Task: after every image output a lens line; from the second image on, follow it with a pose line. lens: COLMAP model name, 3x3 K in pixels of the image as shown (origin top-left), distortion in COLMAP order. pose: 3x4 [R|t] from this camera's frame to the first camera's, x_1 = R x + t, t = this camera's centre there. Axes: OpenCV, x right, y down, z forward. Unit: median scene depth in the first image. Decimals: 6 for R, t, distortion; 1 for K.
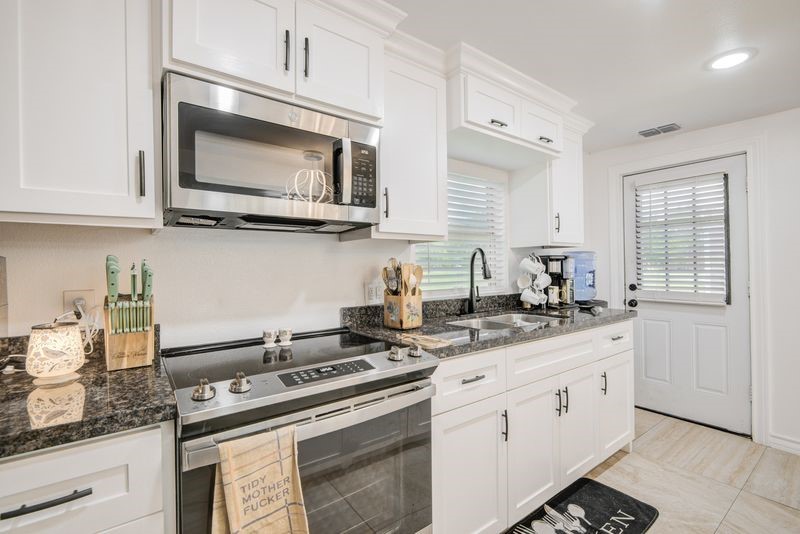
lens RADIAL K [[359.2, 0, 400.0], [0, 359.2, 267.0], [0, 0, 1]] dist [0.000588, 0.000044]
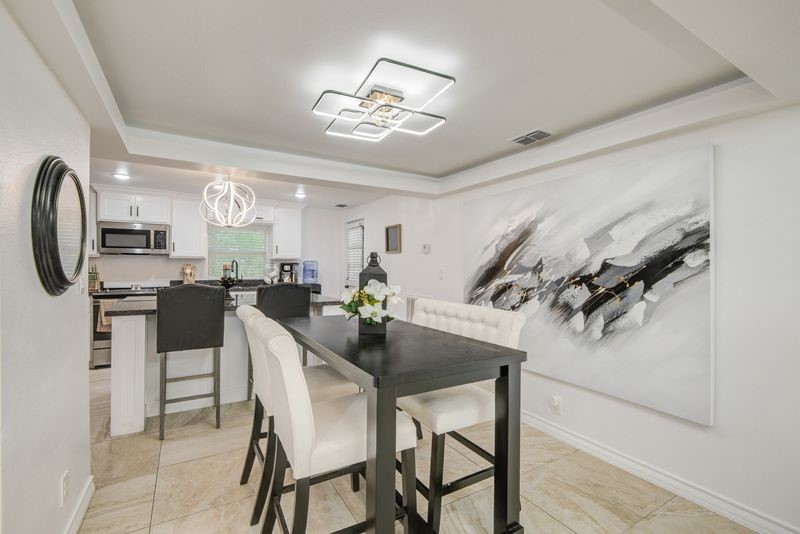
lens RADIAL K [[374.0, 0, 400.0], [0, 374.0, 267.0], [0, 0, 1]] dist [-0.001926, -0.000320]
pose [[0.991894, 0.014135, -0.126283, 2.760754], [-0.014153, 0.999900, 0.000751, -0.032944], [0.126281, 0.001042, 0.991994, -2.348622]]
